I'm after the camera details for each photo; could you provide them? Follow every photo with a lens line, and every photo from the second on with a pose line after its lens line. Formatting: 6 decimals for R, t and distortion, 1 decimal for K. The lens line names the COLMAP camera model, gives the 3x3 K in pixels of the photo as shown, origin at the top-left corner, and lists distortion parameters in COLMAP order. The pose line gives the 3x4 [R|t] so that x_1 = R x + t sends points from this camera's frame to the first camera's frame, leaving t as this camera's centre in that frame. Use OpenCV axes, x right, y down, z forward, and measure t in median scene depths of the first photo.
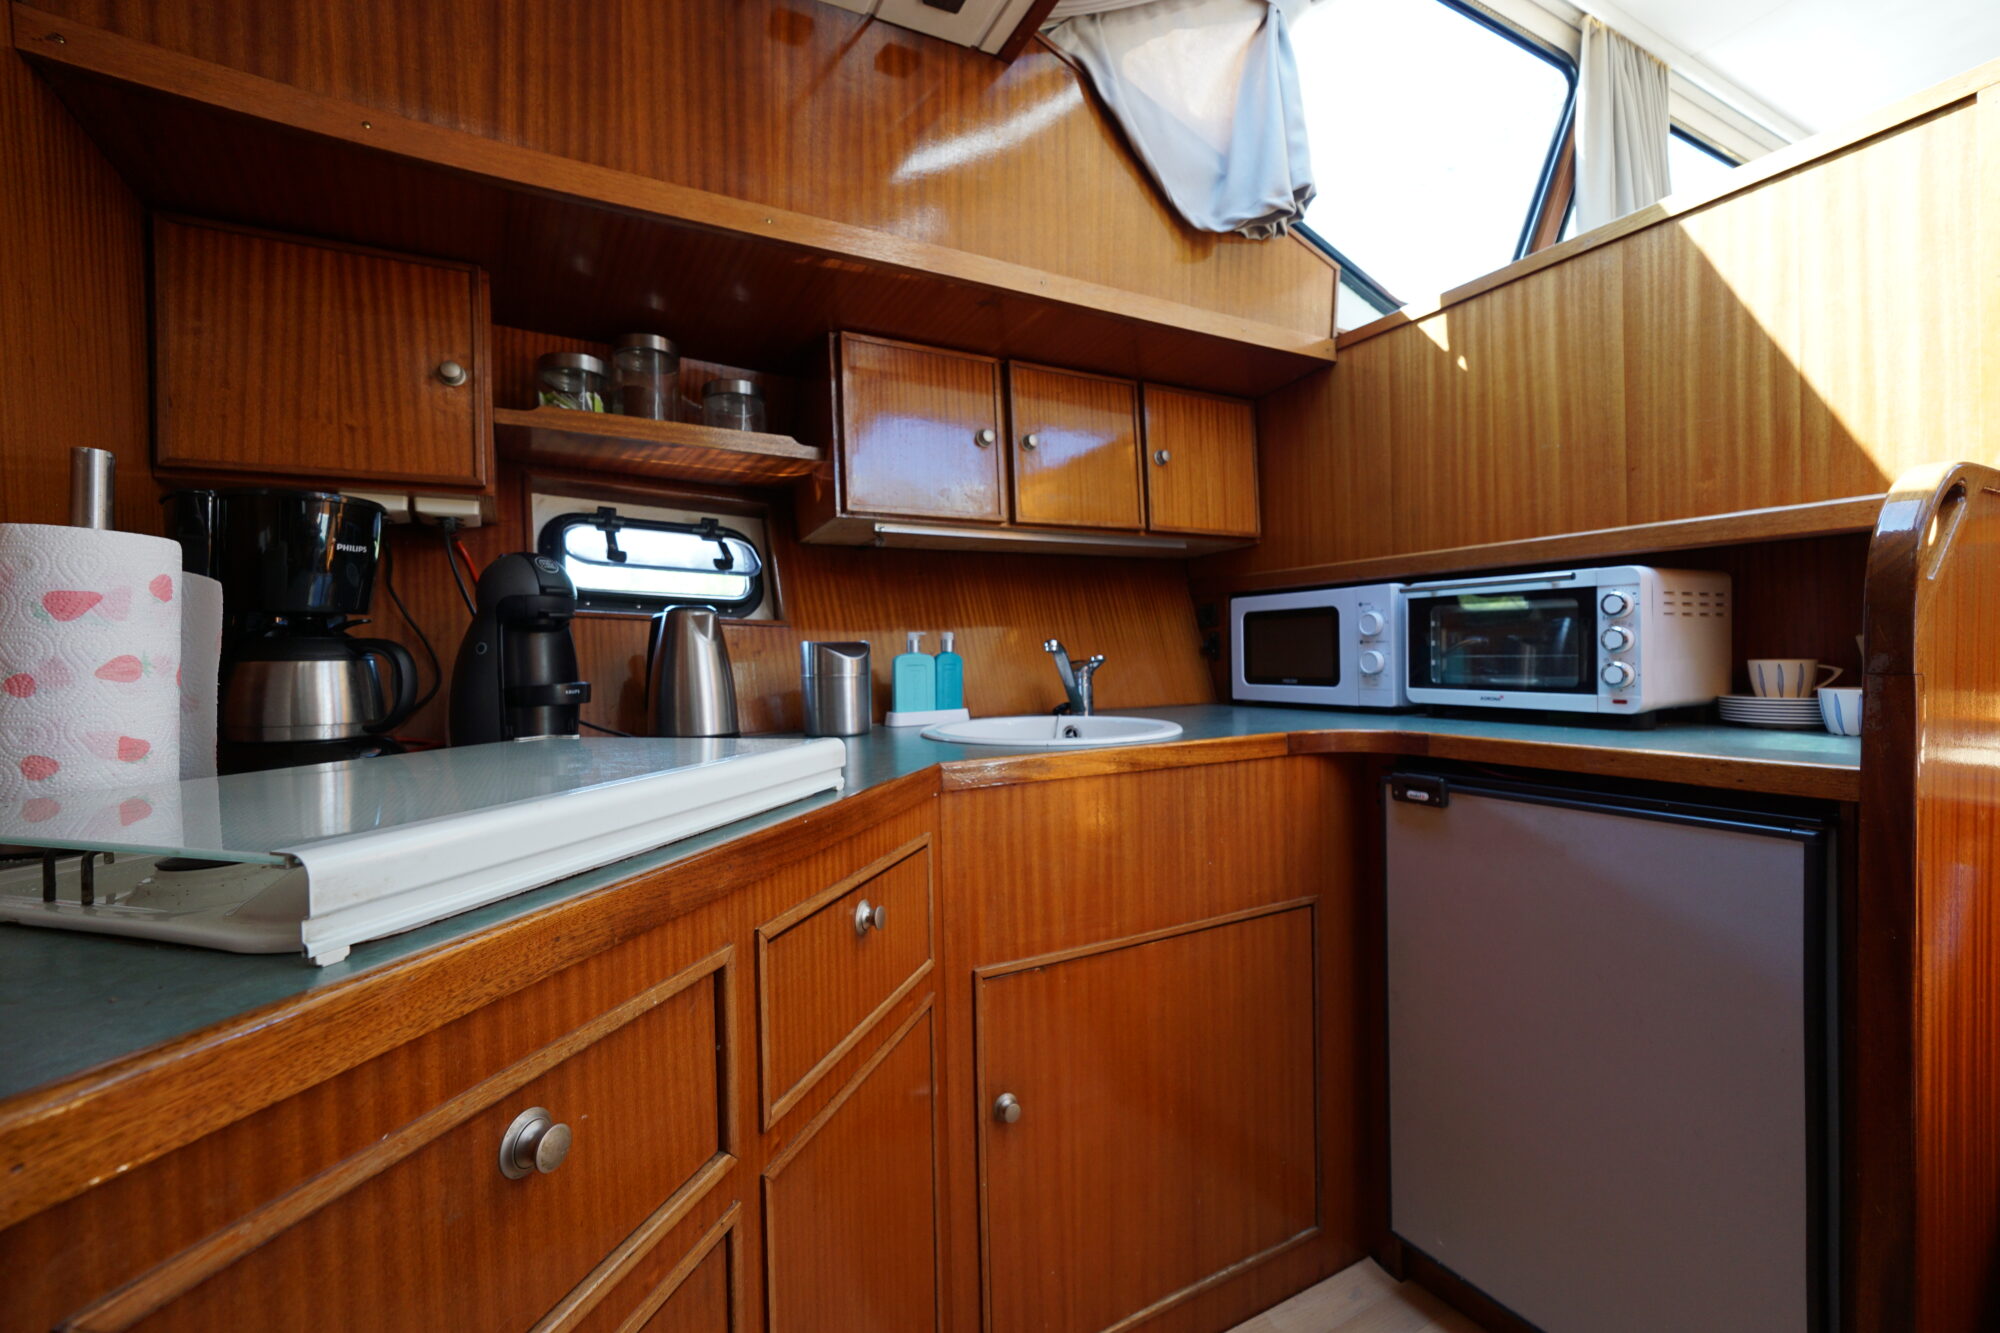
lens RADIAL K [[843.3, 0, 996.6], [0, 843.3, 663.5], [0, 0, 1]] dist [-0.017941, 0.006936]
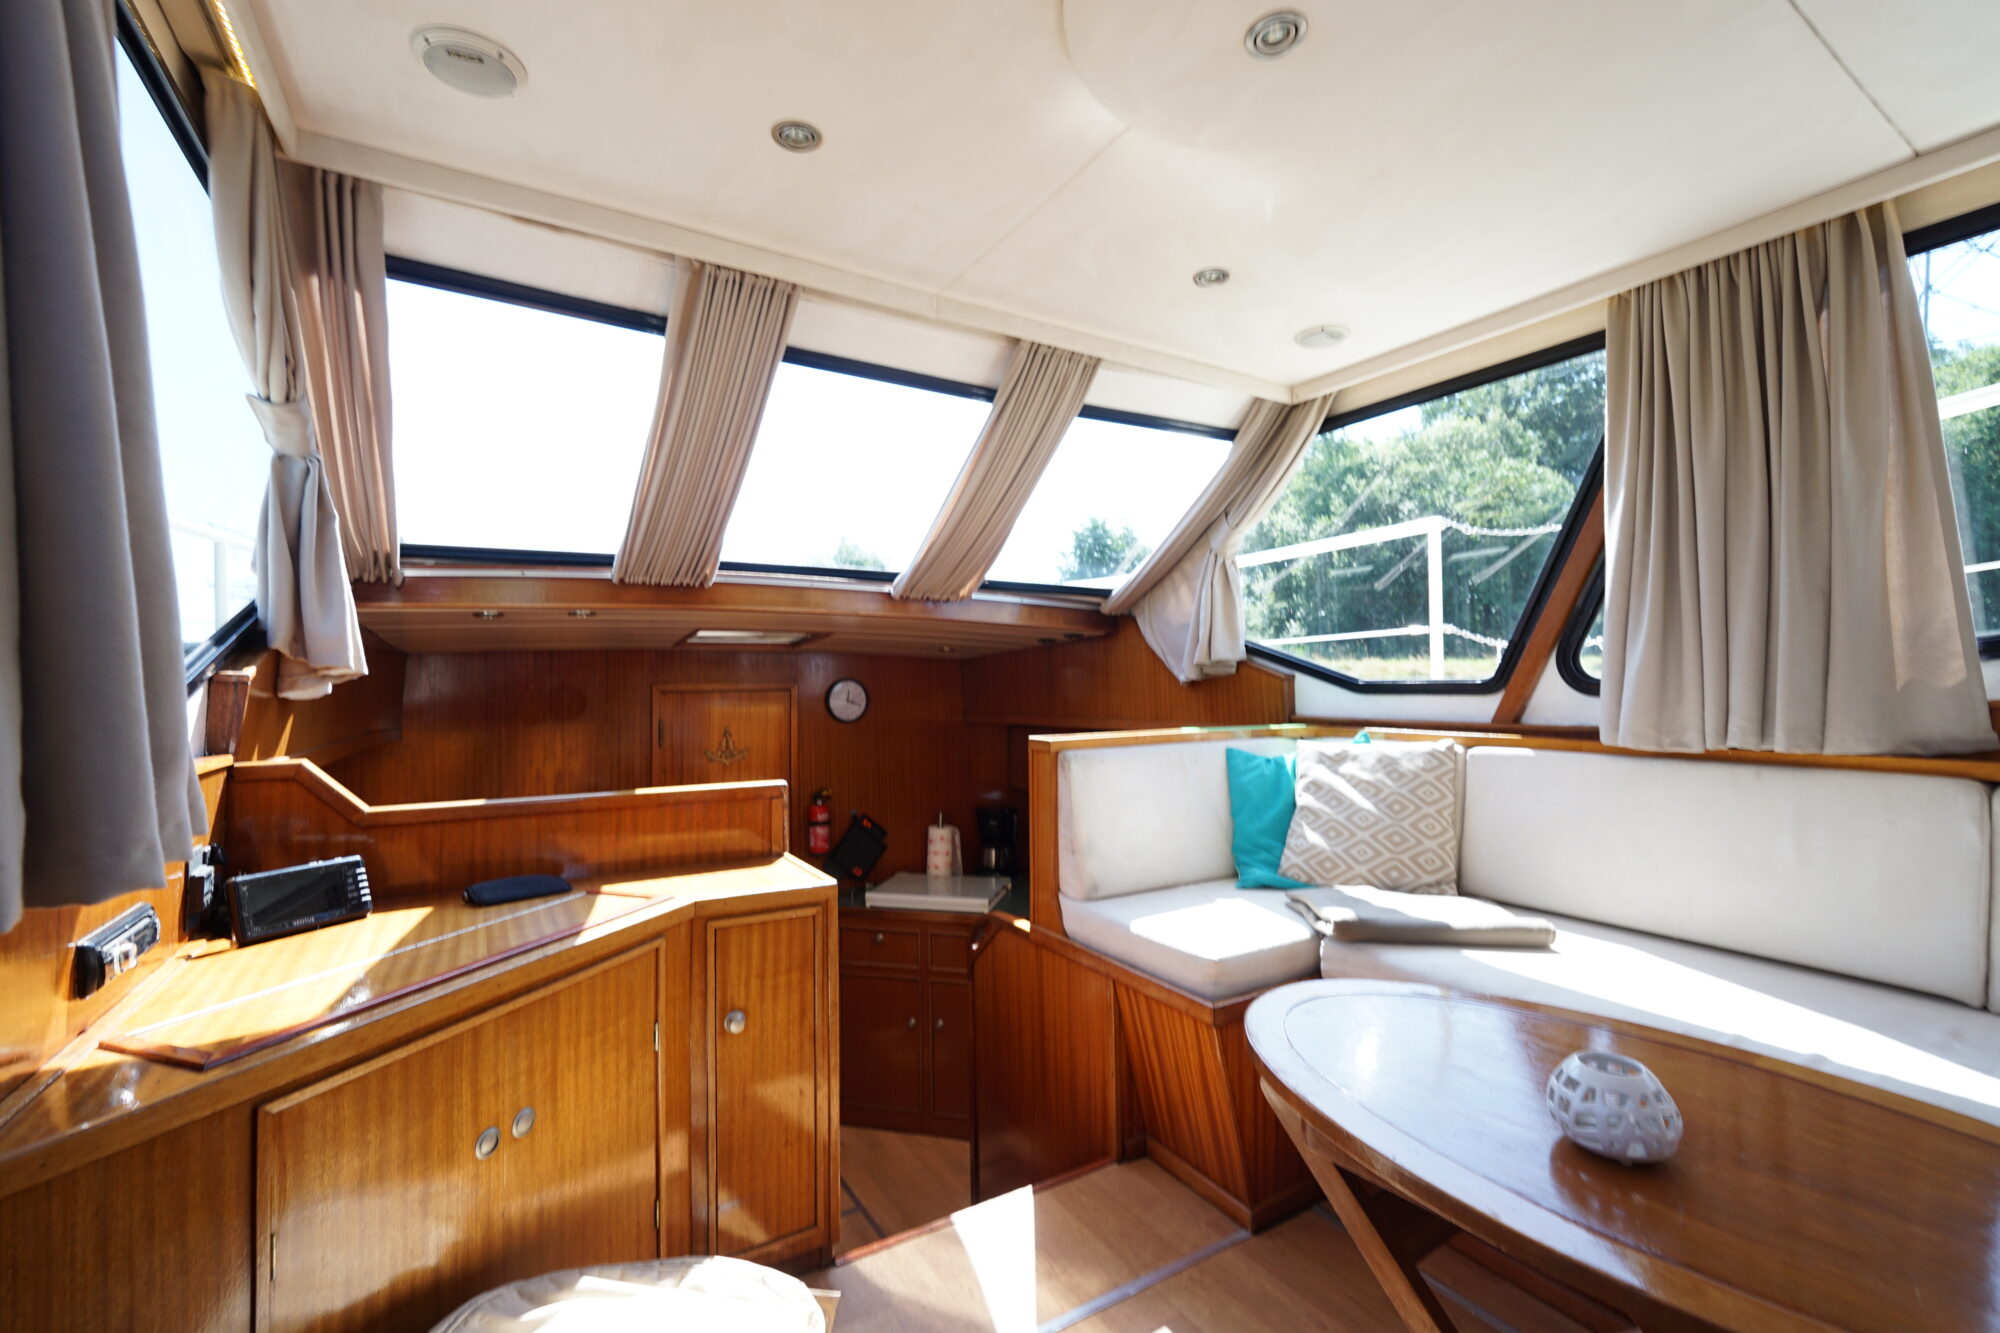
lens RADIAL K [[843.3, 0, 996.6], [0, 843.3, 663.5], [0, 0, 1]] dist [-0.017941, 0.006936]
pose [[0.056339, -0.012114, -0.998338, 2.696483], [-0.008584, 0.999884, -0.012617, -0.690795], [0.998375, 0.009281, 0.056229, 0.602456]]
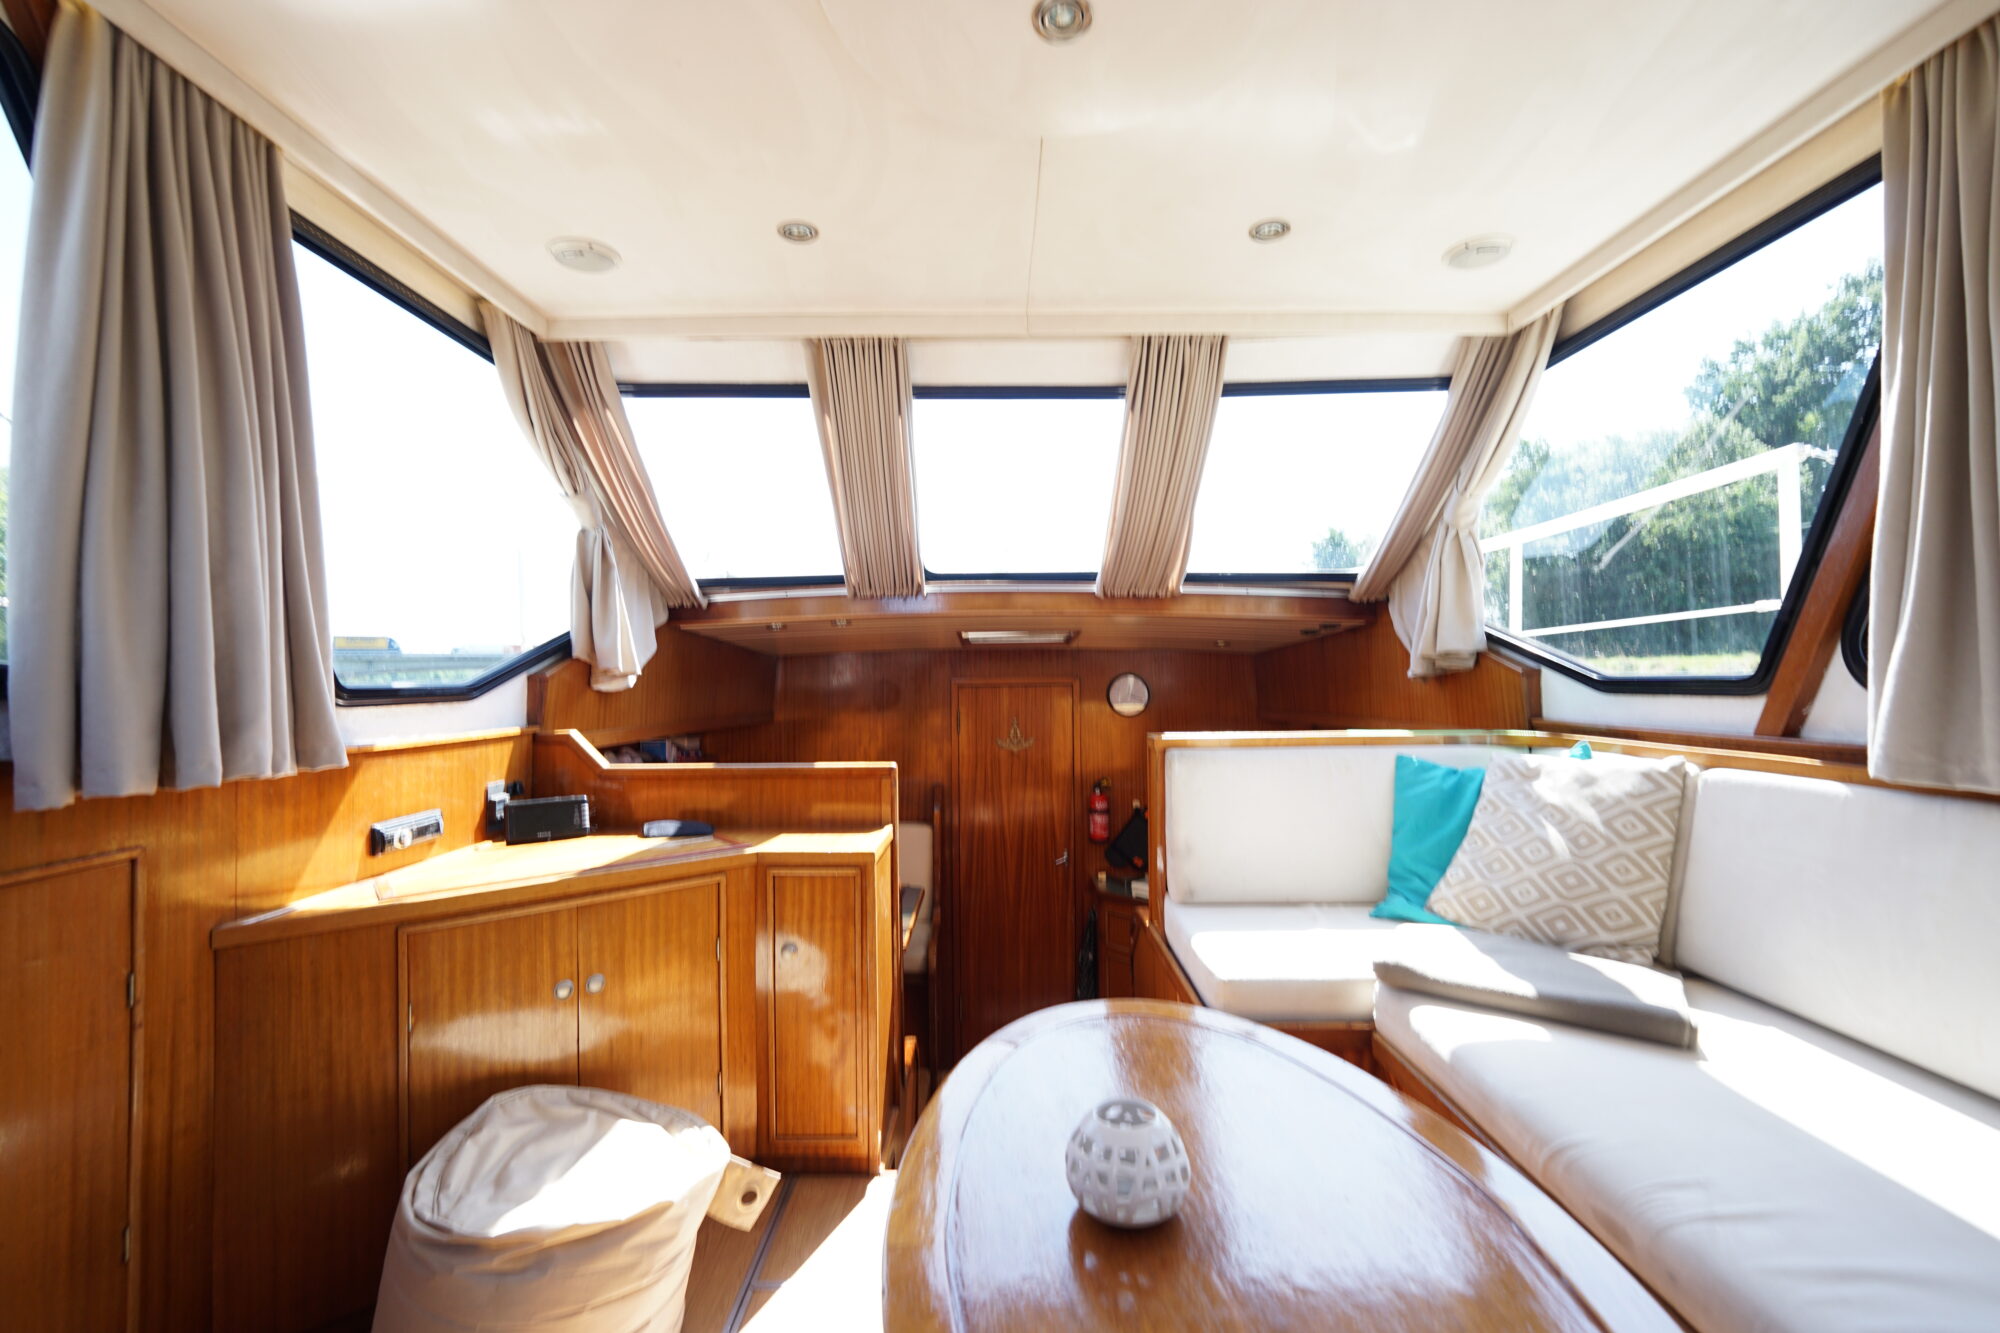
lens RADIAL K [[846.1, 0, 995.7], [0, 846.1, 663.8], [0, 0, 1]] dist [-0.001334, -0.011593]
pose [[-0.470625, -0.000947, -0.882333, 2.637977], [0.000471, 0.999999, -0.001324, -0.703764], [0.882333, -0.001039, -0.470624, 1.310743]]
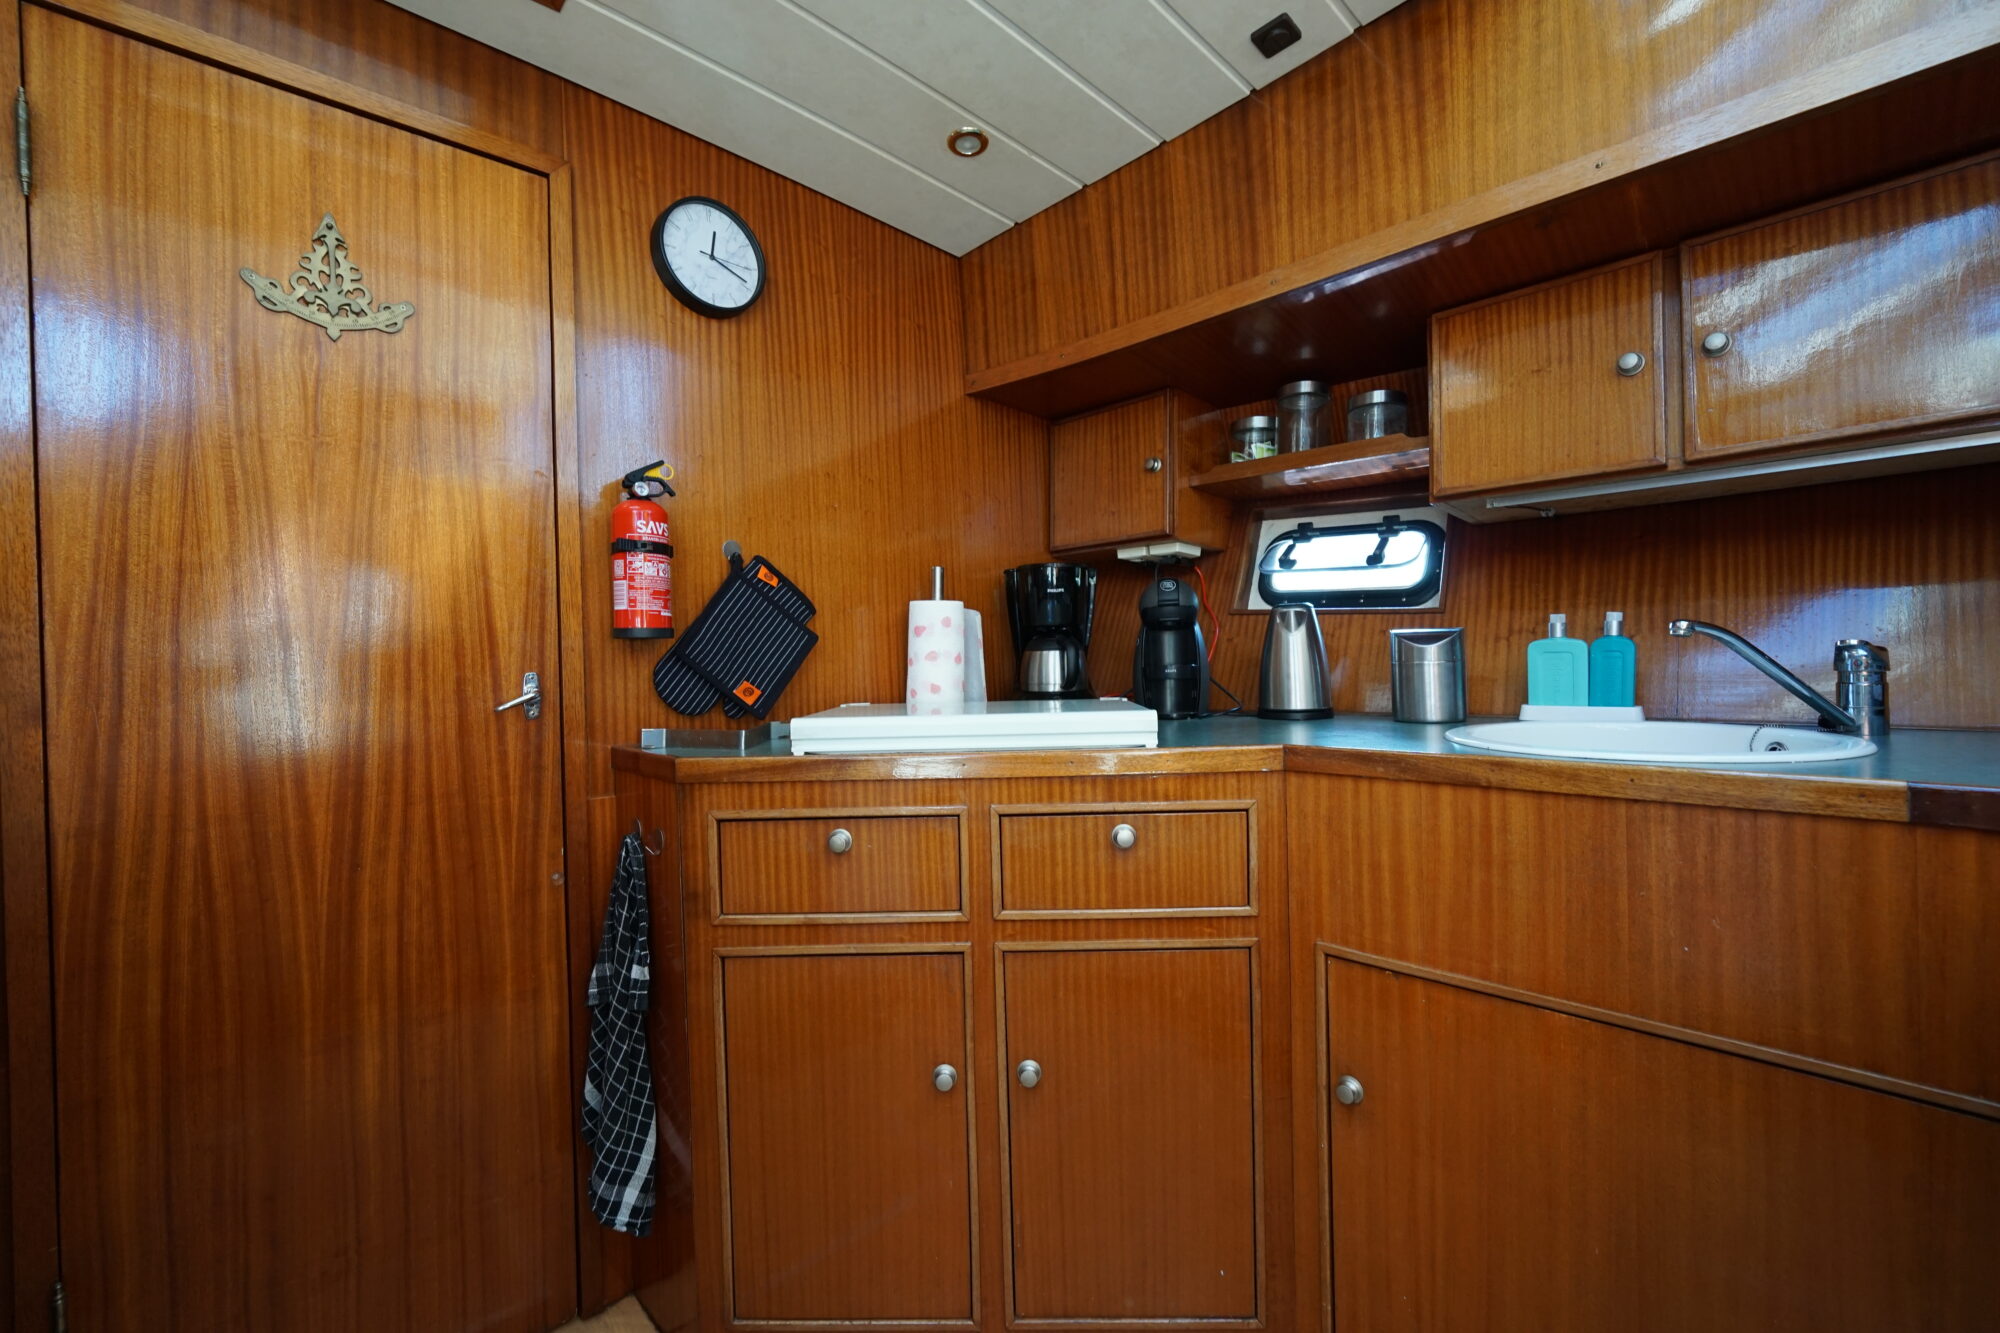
lens RADIAL K [[835.8, 0, 1002.3], [0, 835.8, 661.8], [0, 0, 1]] dist [-0.018849, 0.006520]
pose [[0.265656, 0.018813, -0.963884, 0.784235], [0.009455, 0.999711, 0.022118, -0.016734], [0.964021, -0.014989, 0.265401, 0.302454]]
